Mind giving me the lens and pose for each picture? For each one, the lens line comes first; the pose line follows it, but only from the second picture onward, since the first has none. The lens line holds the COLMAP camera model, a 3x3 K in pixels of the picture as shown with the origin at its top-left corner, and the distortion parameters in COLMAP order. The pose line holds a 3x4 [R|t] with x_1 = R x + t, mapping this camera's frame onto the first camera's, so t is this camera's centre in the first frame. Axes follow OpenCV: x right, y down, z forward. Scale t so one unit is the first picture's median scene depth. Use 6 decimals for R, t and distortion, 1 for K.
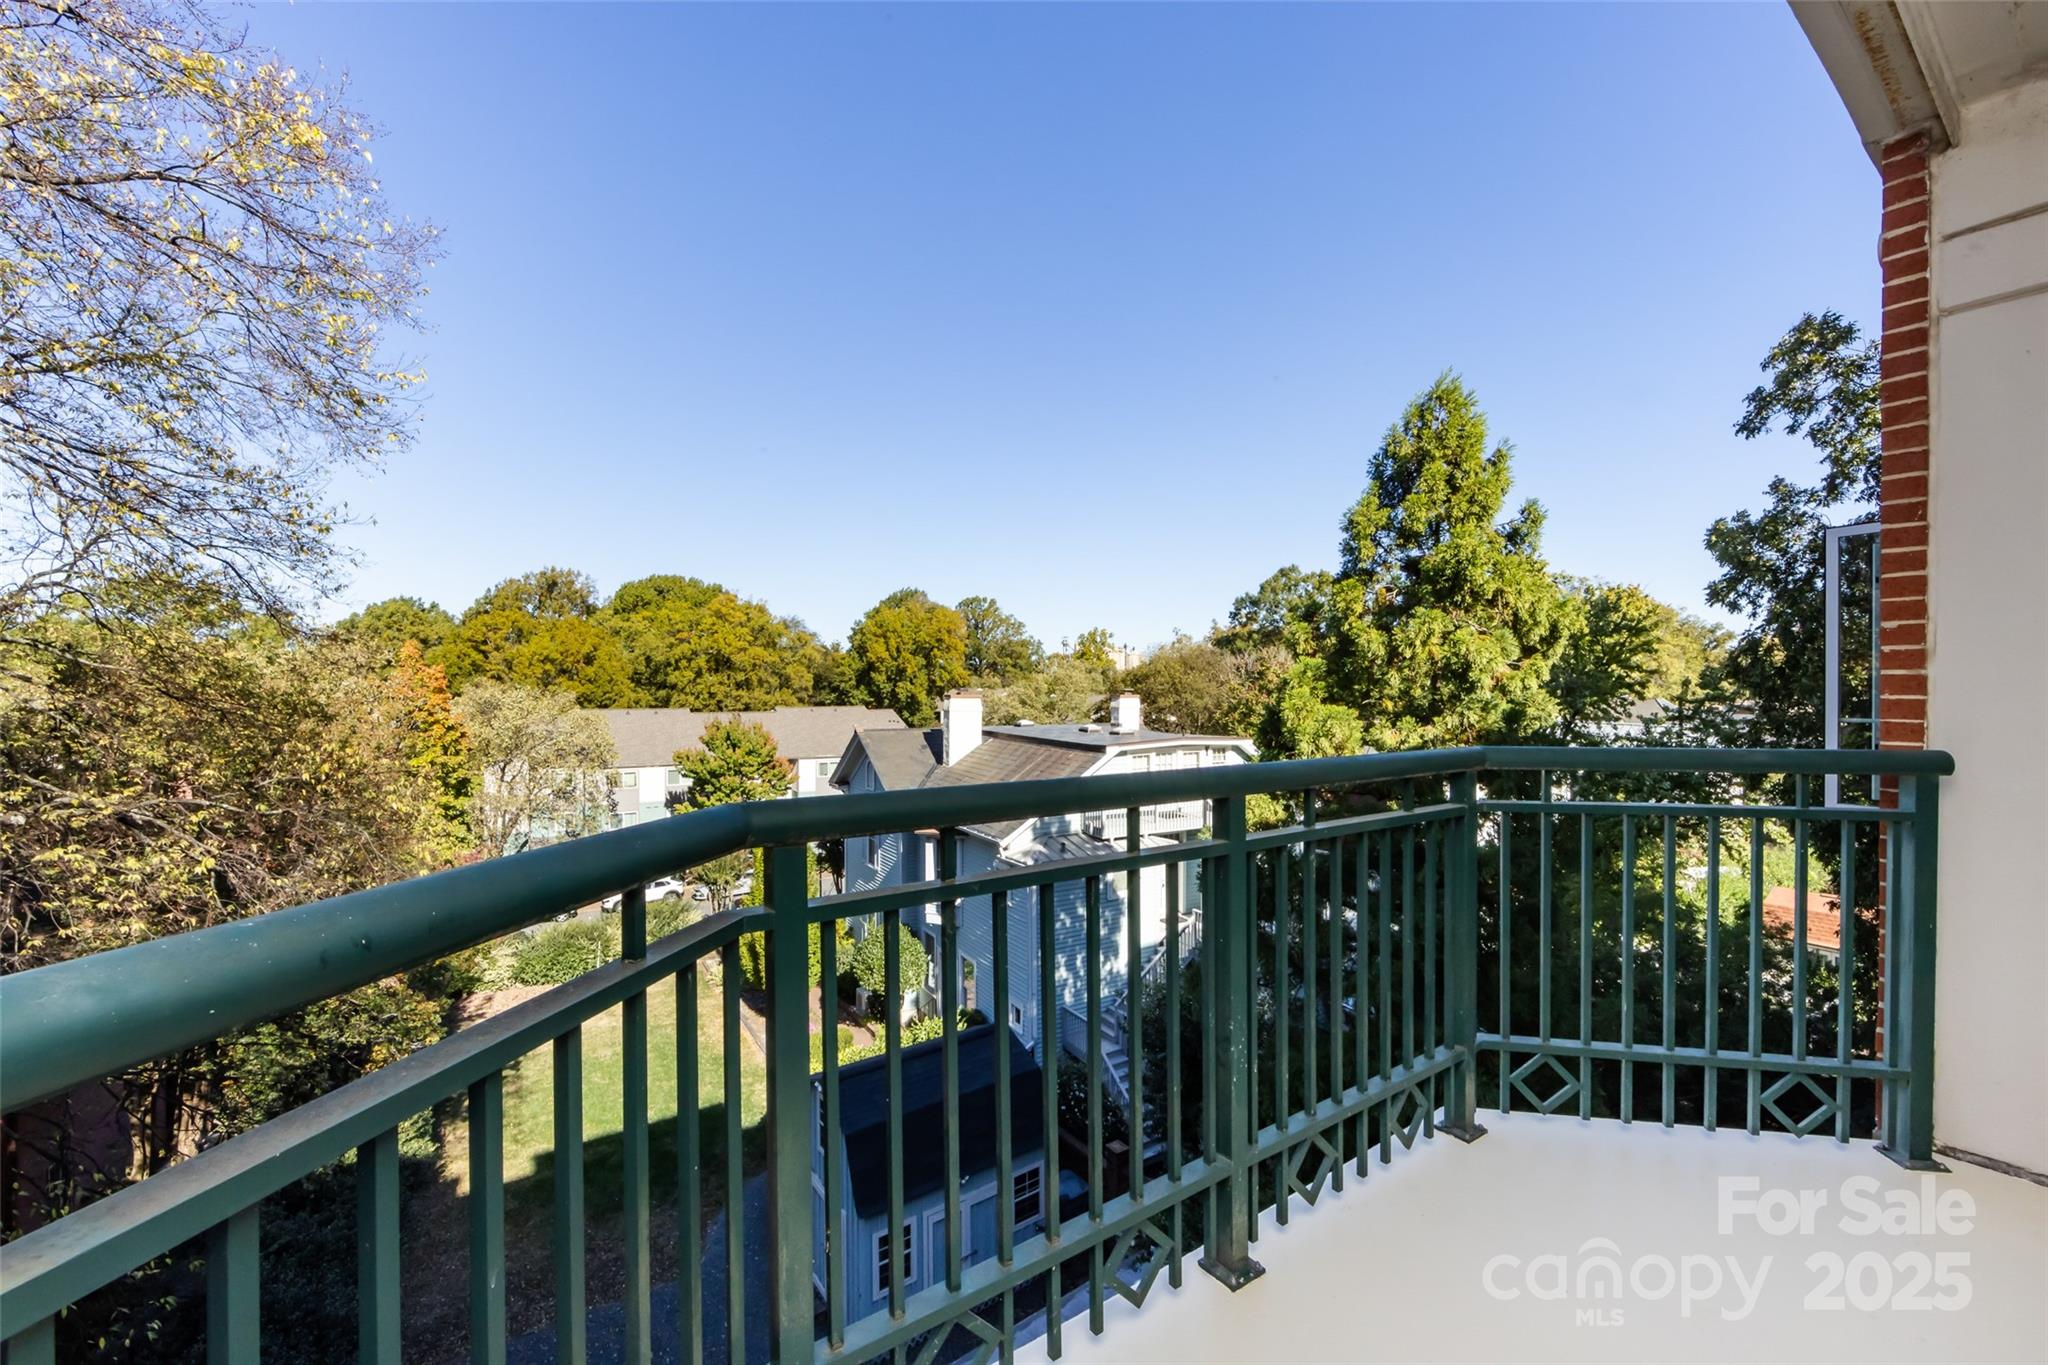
lens RADIAL K [[796.3, 0, 1025.9], [0, 796.3, 689.0], [0, 0, 1]] dist [-0.002531, -0.000107]
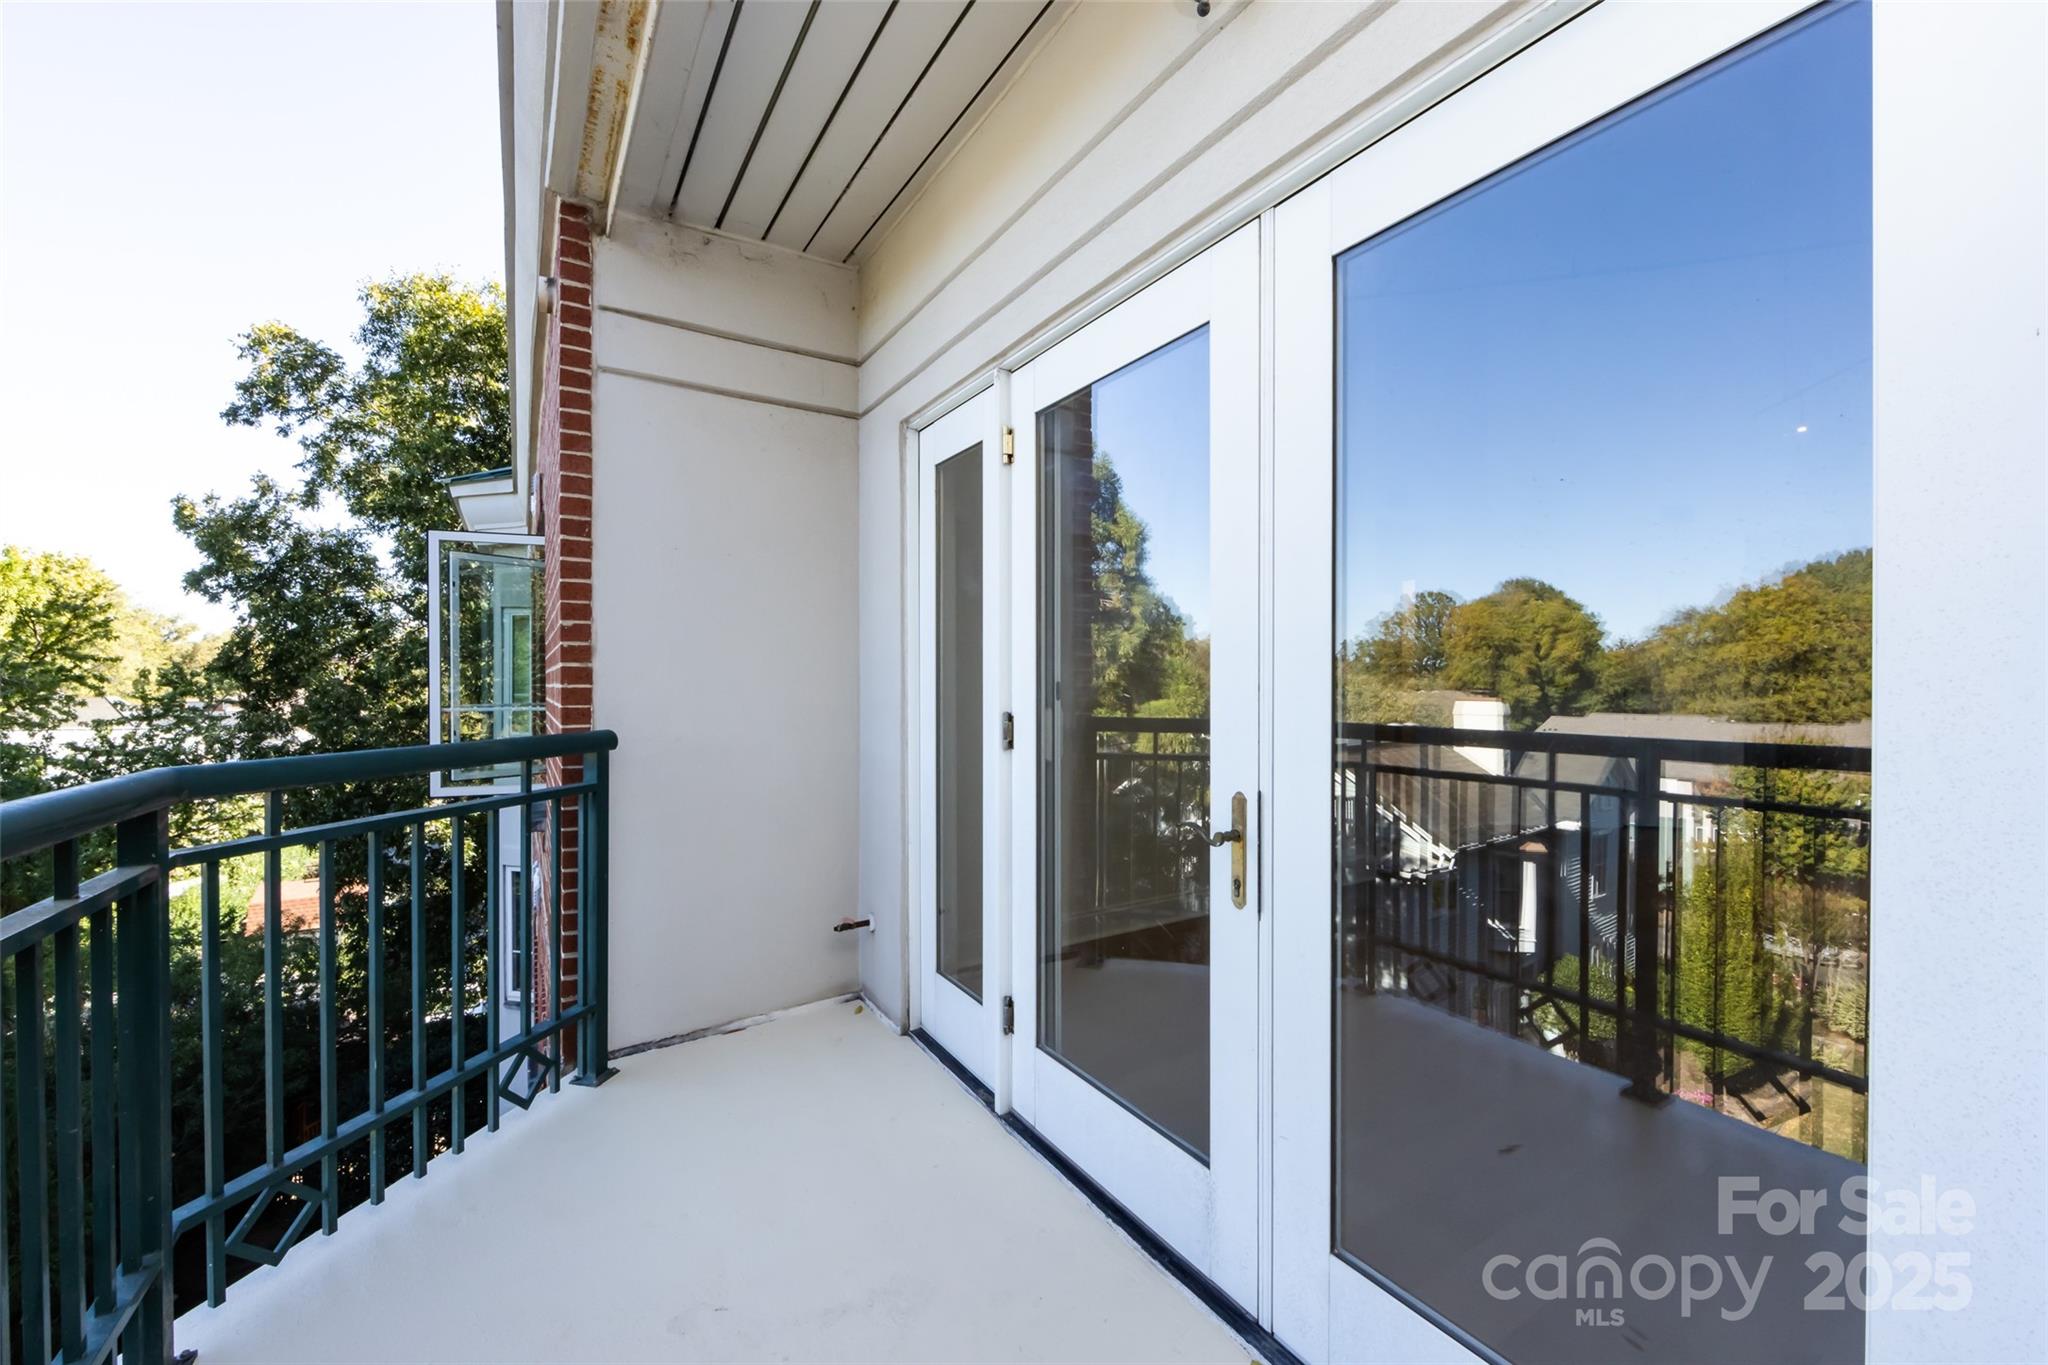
lens RADIAL K [[783.5, 0, 1020.2], [0, 783.5, 701.2], [0, 0, 1]] dist [-0.023541, -0.000008]
pose [[0.004274, -0.010648, 0.999934, -0.027159], [-0.008788, 0.999904, 0.010685, 0.014191], [-0.999952, -0.008833, 0.004180, 0.330541]]
